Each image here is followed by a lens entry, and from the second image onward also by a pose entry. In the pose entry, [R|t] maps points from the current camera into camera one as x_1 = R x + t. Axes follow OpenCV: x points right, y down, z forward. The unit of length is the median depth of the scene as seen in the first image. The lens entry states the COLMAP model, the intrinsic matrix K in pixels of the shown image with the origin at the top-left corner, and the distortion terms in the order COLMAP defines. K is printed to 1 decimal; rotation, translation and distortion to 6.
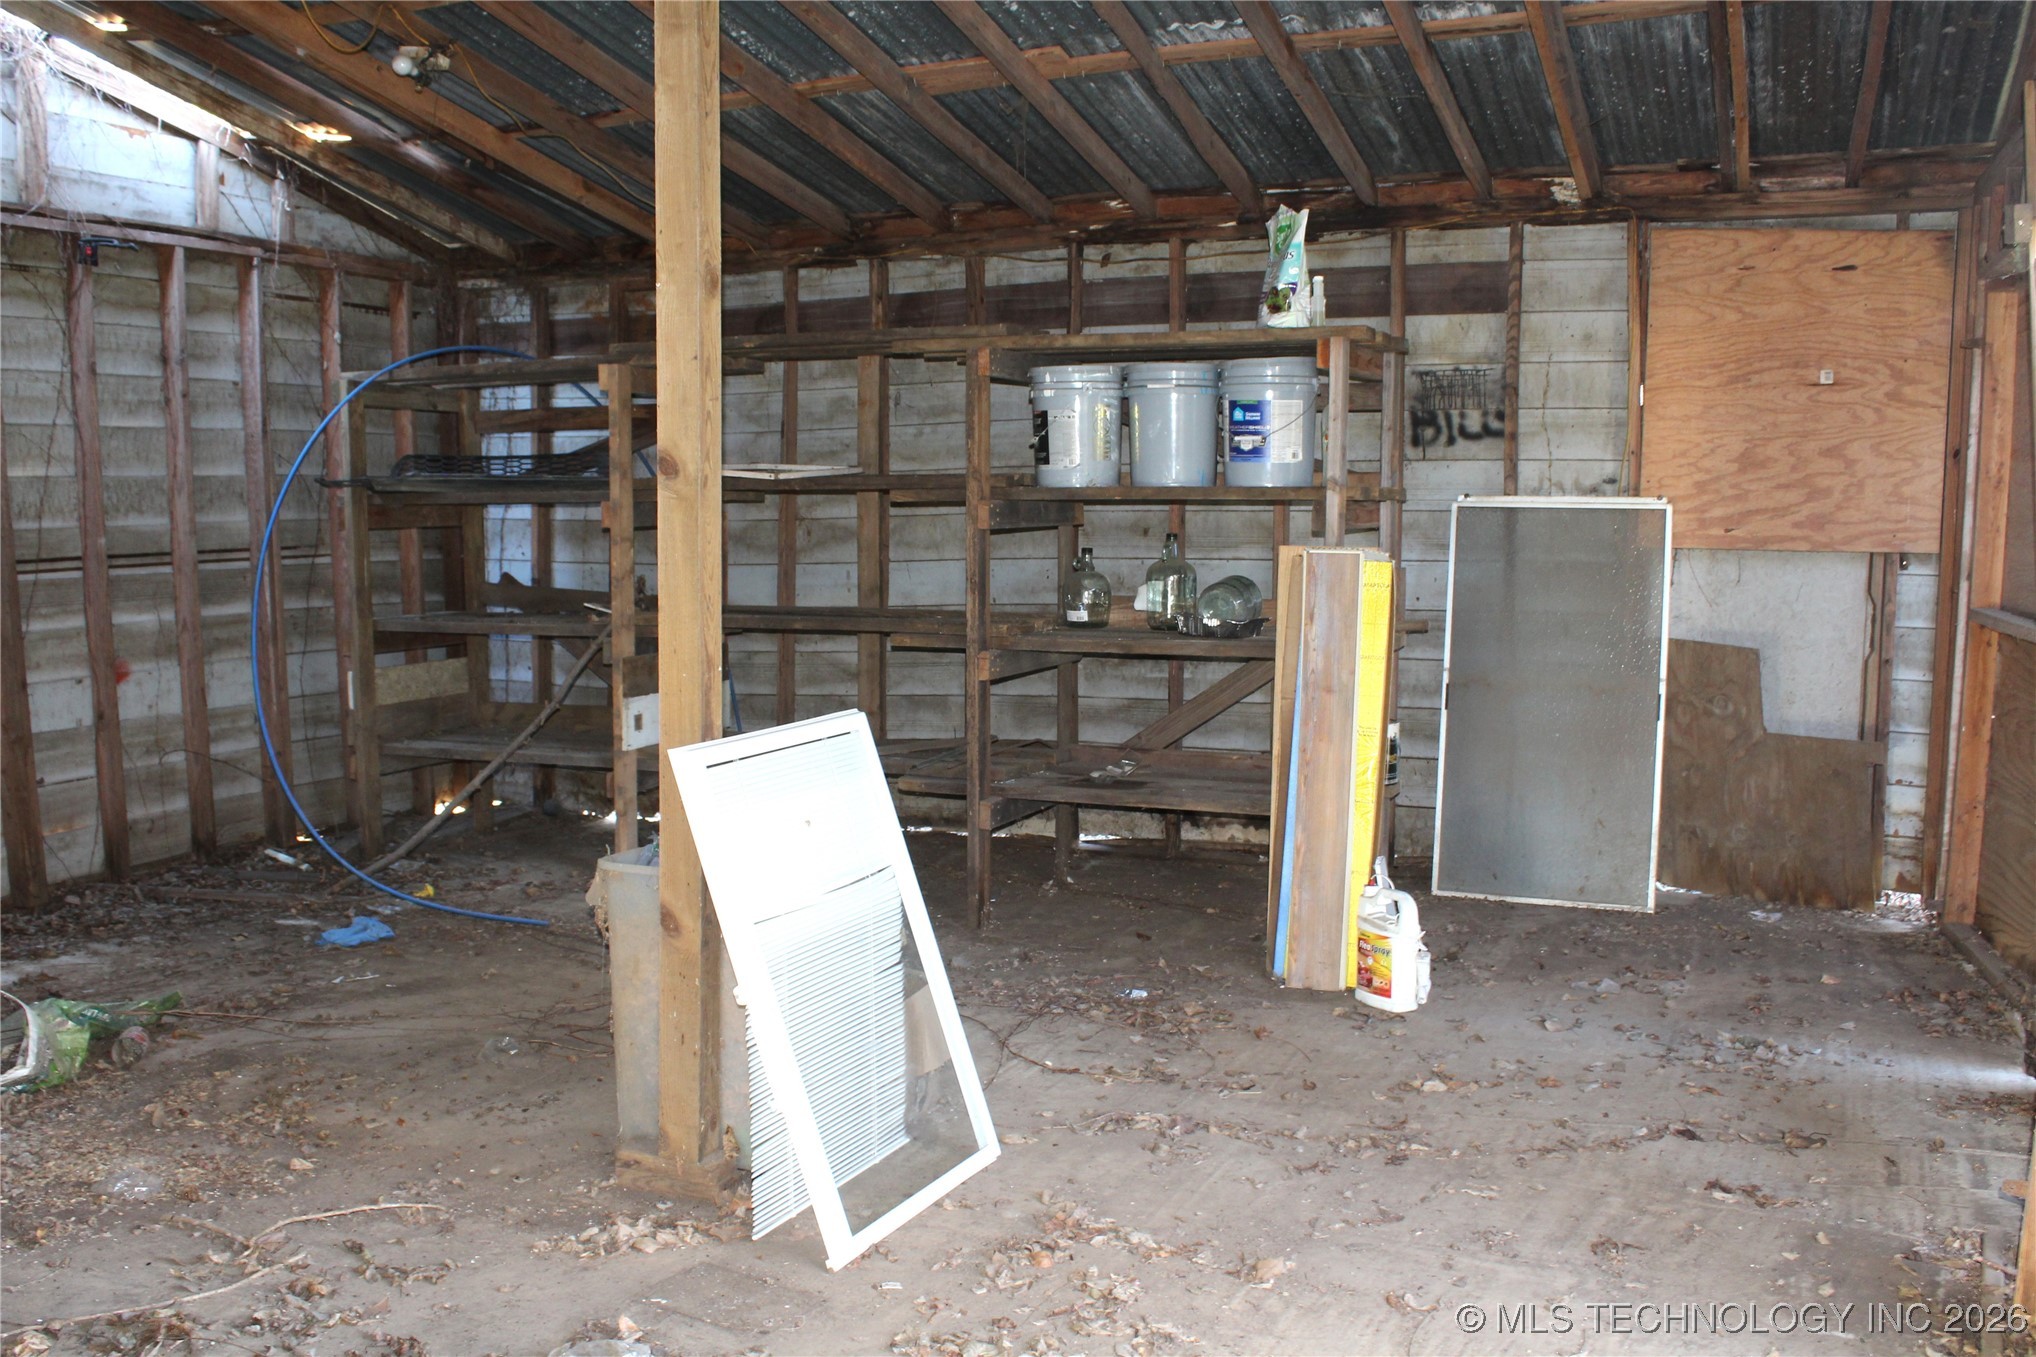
lens RADIAL K [[1874.3, 0, 992.8], [0, 1874.3, 680.8], [0, 0, 1]] dist [-0.154670, 0.154911]
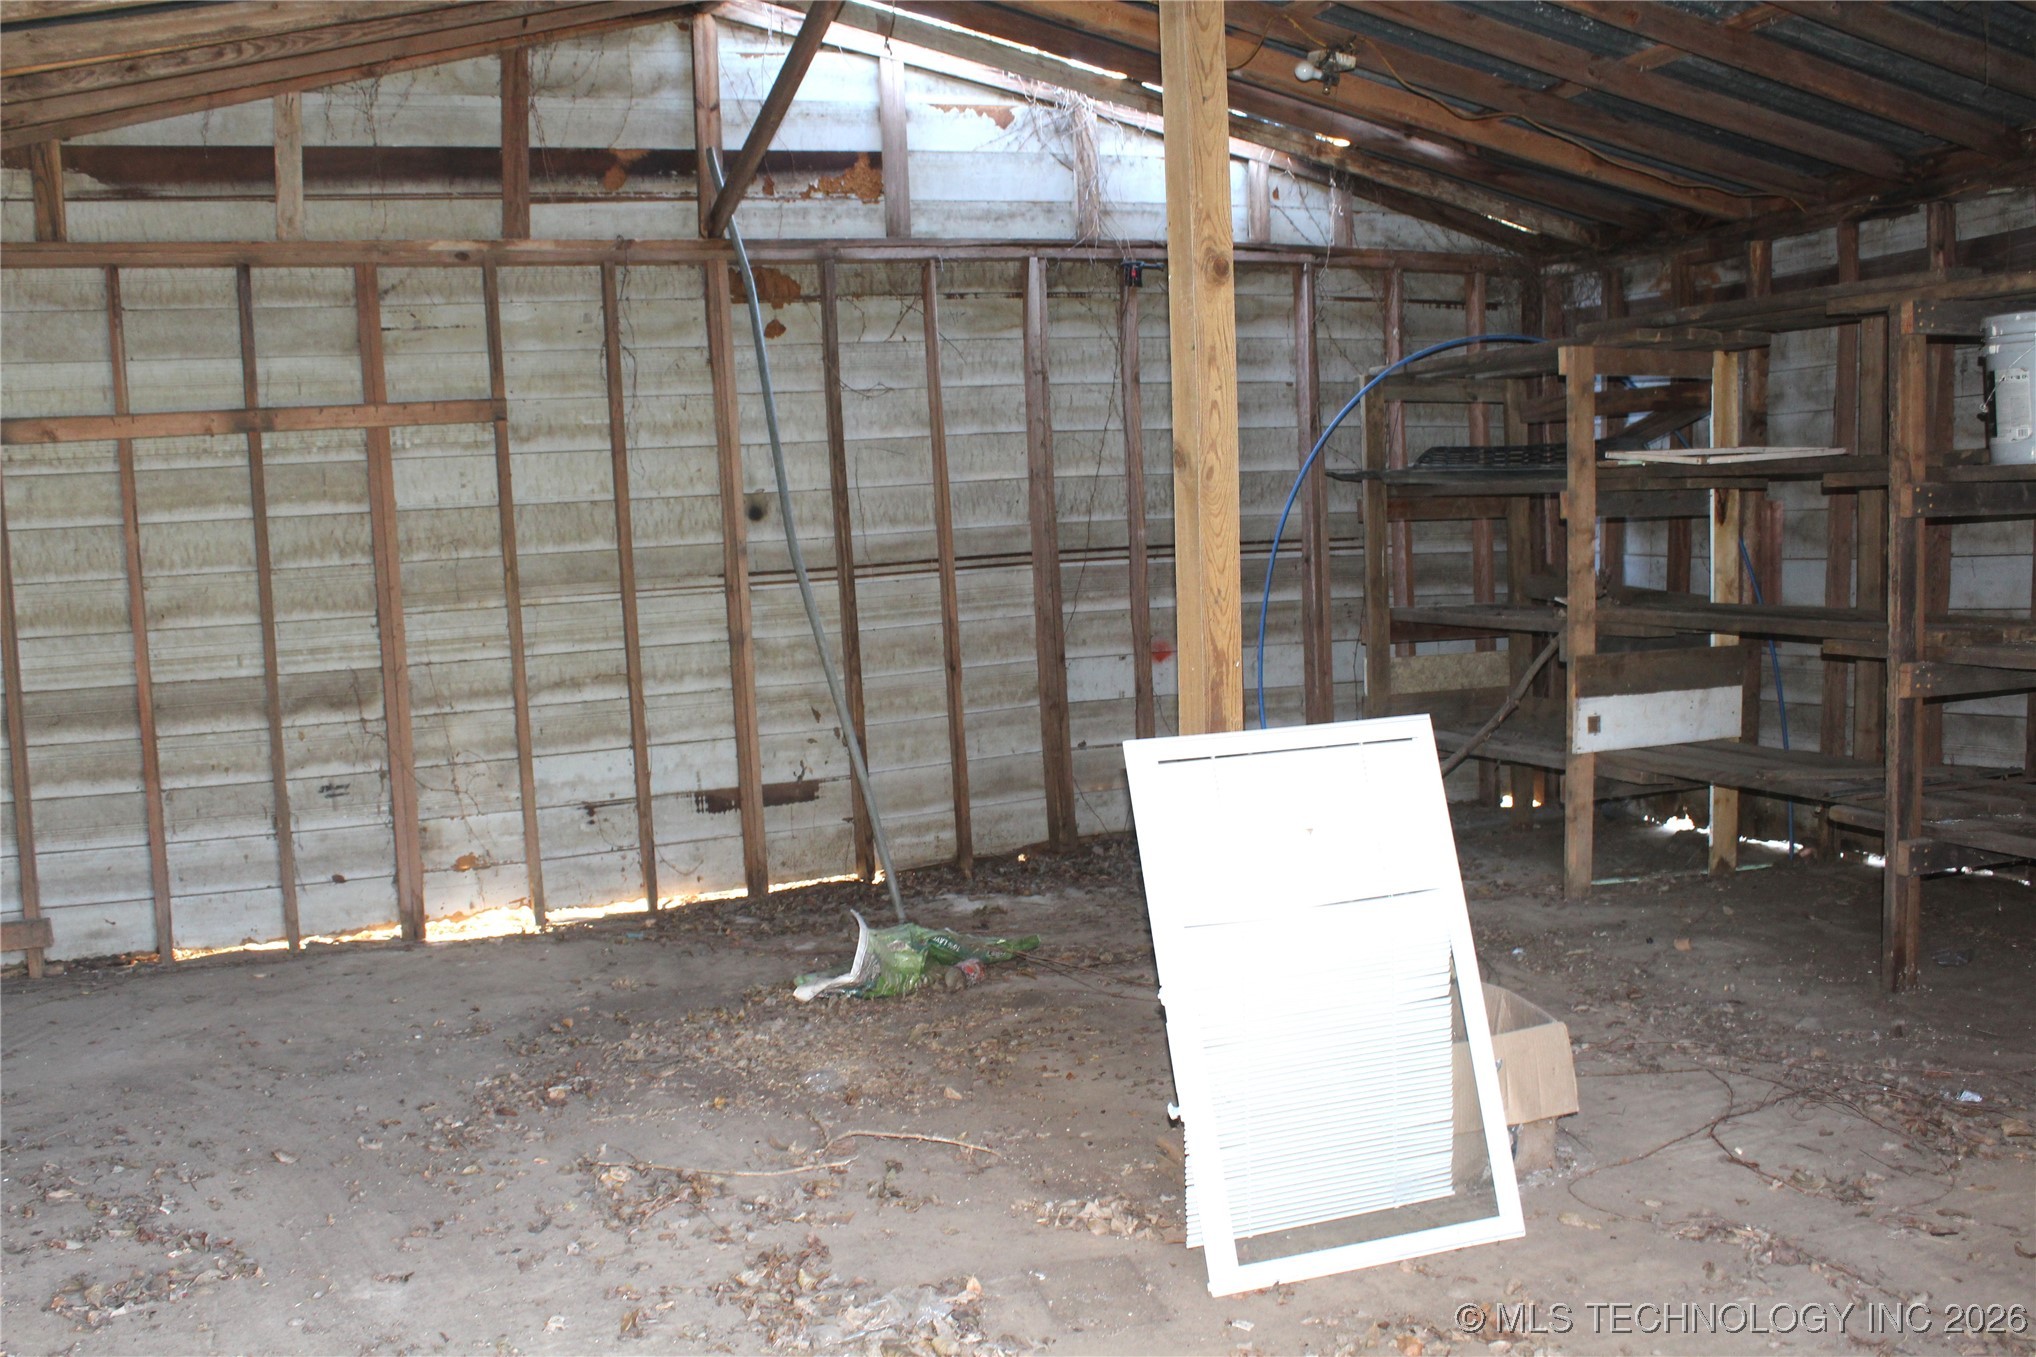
lens RADIAL K [[1874.3, 0, 992.8], [0, 1874.3, 680.8], [0, 0, 1]] dist [-0.154670, 0.154911]
pose [[0.713554, 0.046238, -0.699073, 0.244336], [-0.043076, 0.998827, 0.022096, -0.007382], [0.699275, 0.014346, 0.714709, 0.117904]]
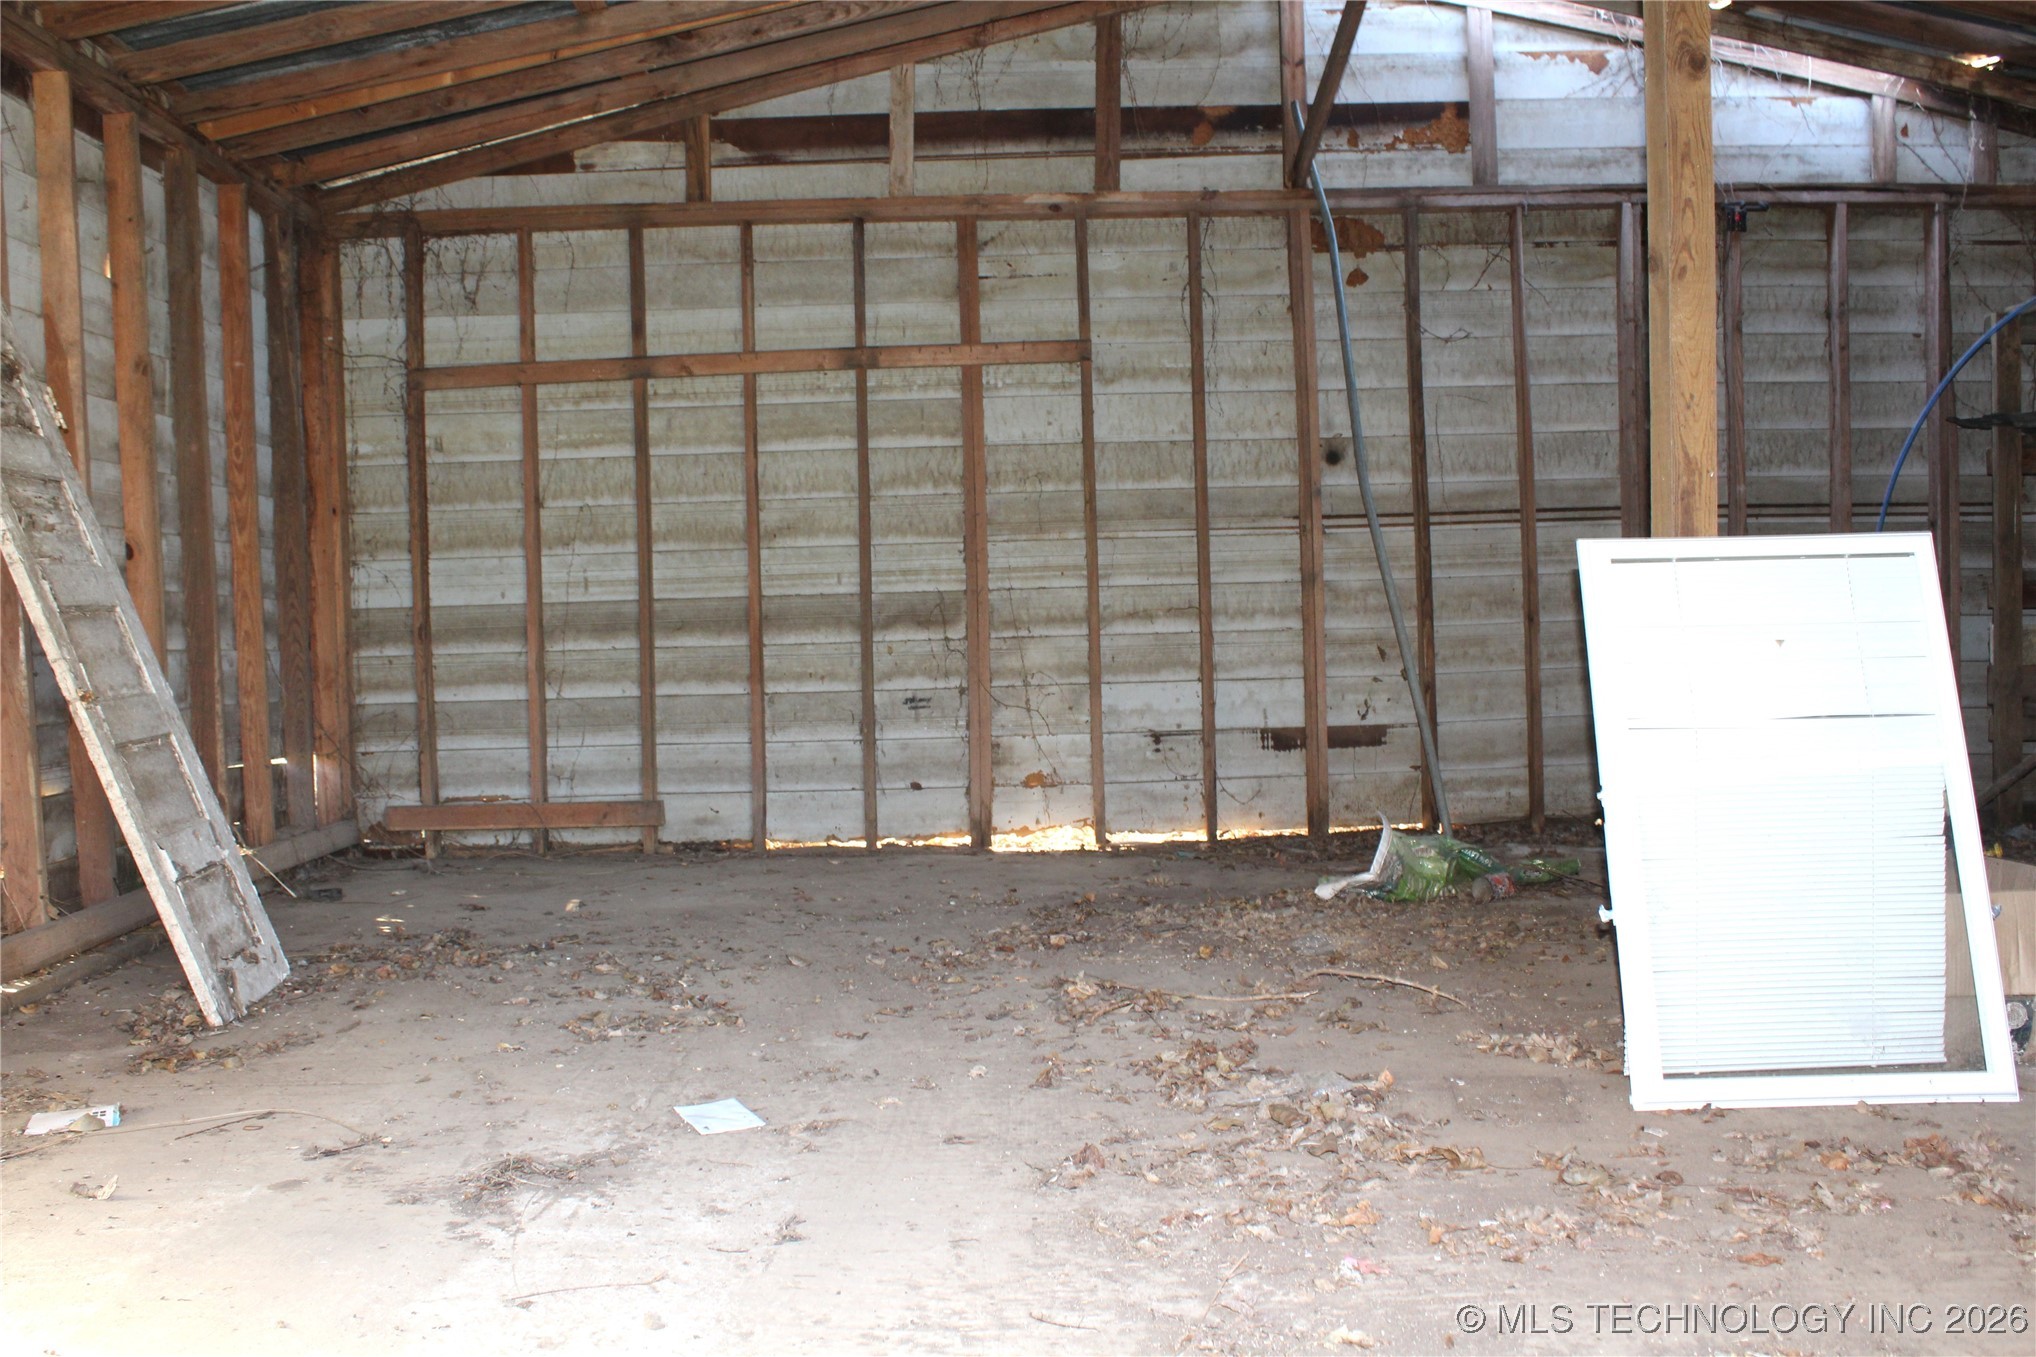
lens RADIAL K [[1874.3, 0, 992.8], [0, 1874.3, 680.8], [0, 0, 1]] dist [-0.154670, 0.154911]
pose [[0.414550, 0.032558, -0.909444, 0.296919], [-0.081758, 0.996651, -0.001588, 0.070779], [0.906346, 0.075013, 0.415824, 0.167477]]
